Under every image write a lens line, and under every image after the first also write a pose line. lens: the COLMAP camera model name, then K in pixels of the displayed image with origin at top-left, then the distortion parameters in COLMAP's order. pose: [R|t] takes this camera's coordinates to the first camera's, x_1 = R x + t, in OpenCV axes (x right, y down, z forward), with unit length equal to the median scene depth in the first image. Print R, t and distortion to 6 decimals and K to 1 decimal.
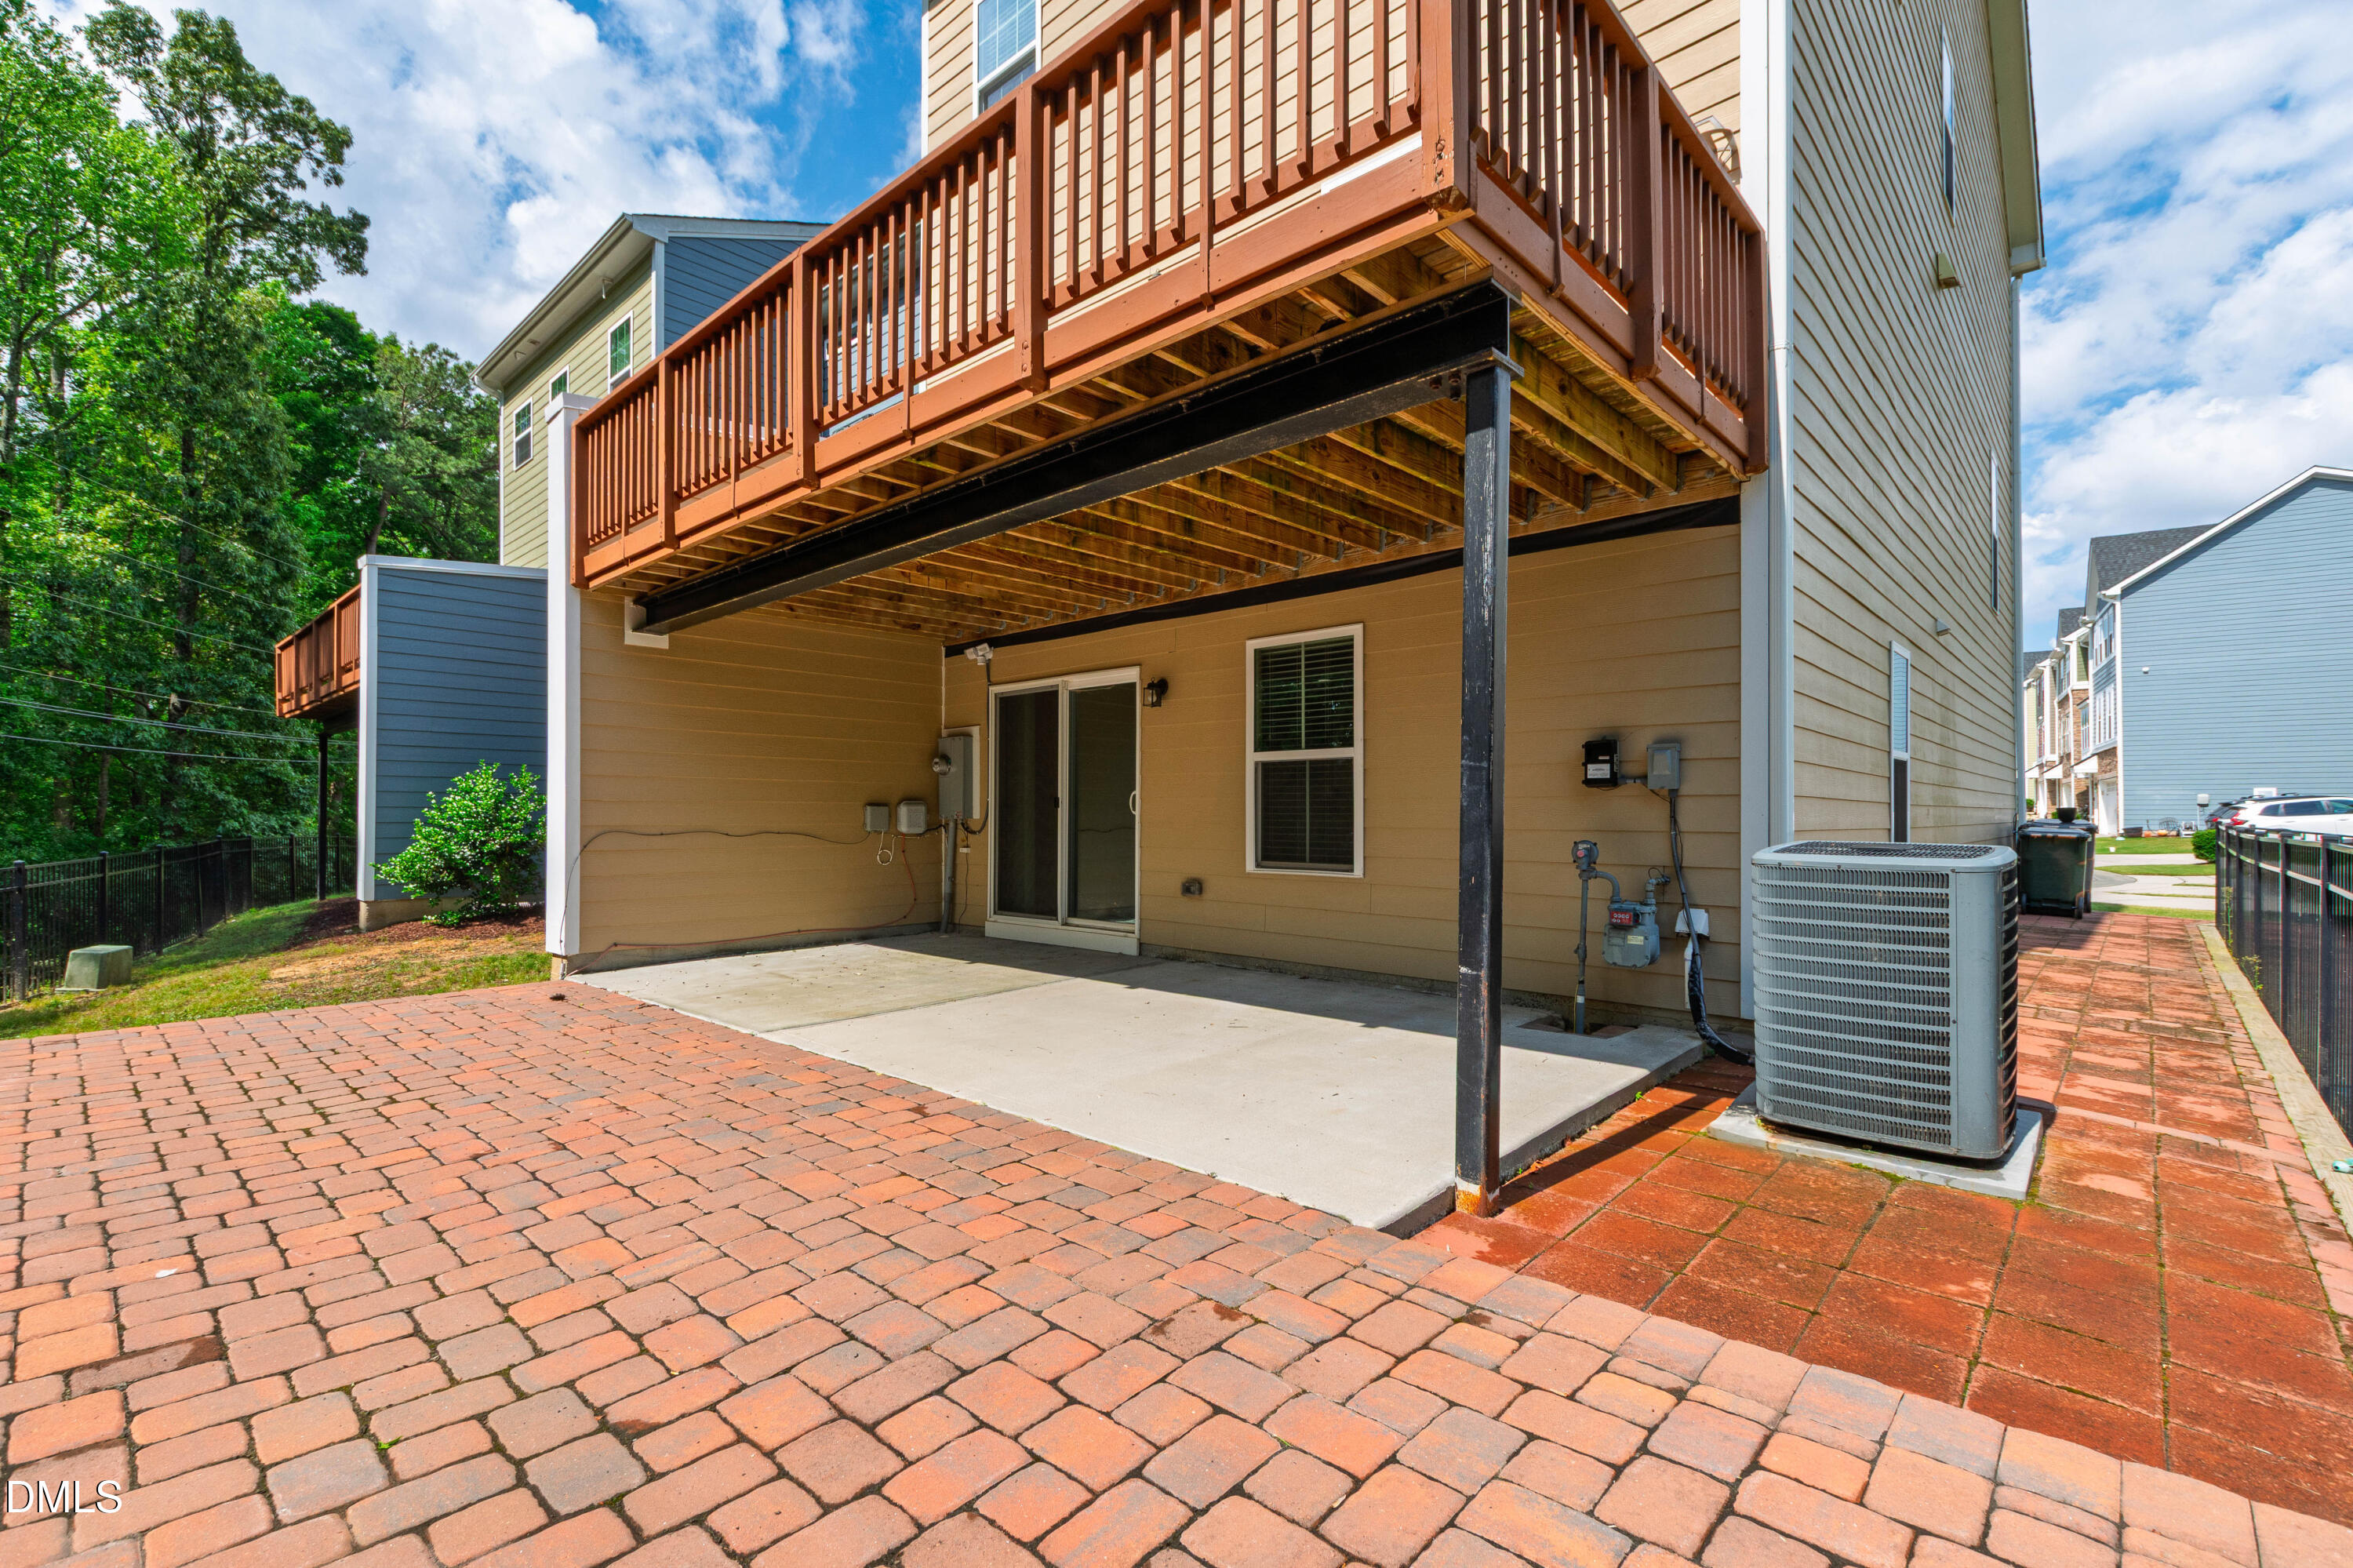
lens RADIAL K [[1027.7, 0, 1169.2], [0, 1027.7, 818.1], [0, 0, 1]] dist [-0.000874, -0.000143]
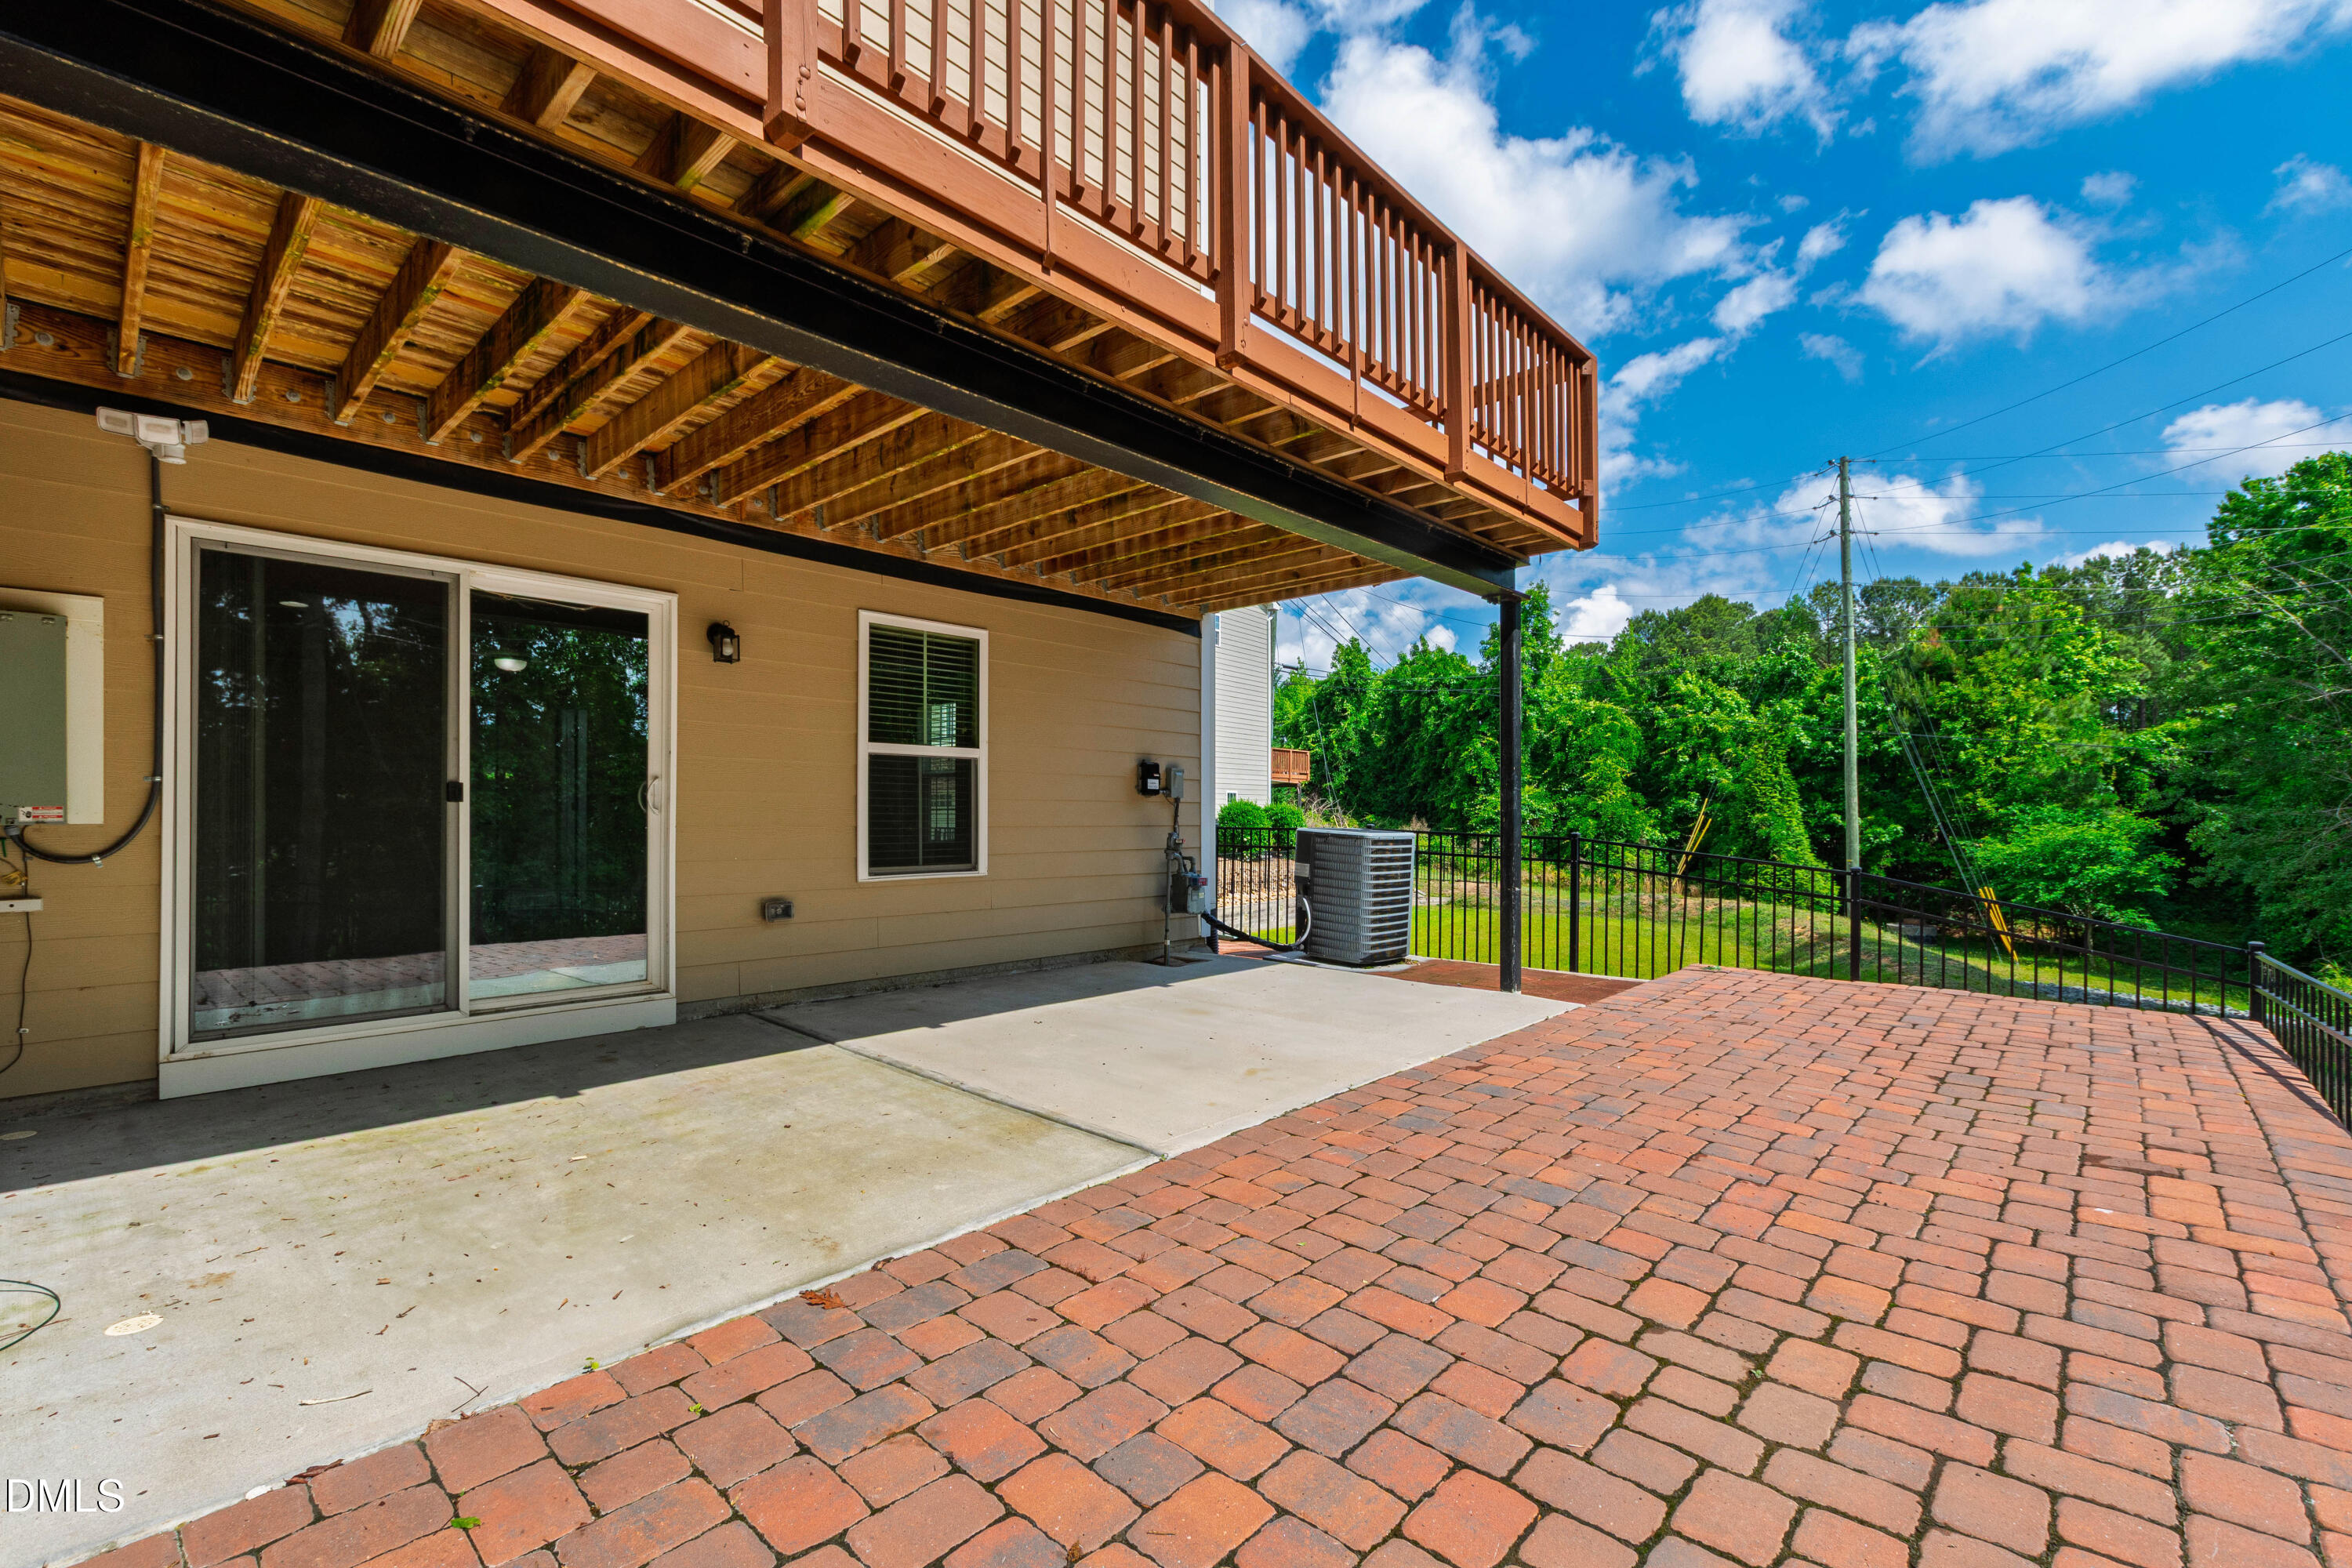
lens RADIAL K [[1027.3, 0, 1168.7], [0, 1027.3, 818.1], [0, 0, 1]] dist [-0.000874, -0.000143]
pose [[0.000366, -0.001658, 0.999999, -0.855134], [0.007340, 0.999972, 0.001656, 0.000076], [-0.999973, 0.007339, 0.000378, 0.822410]]
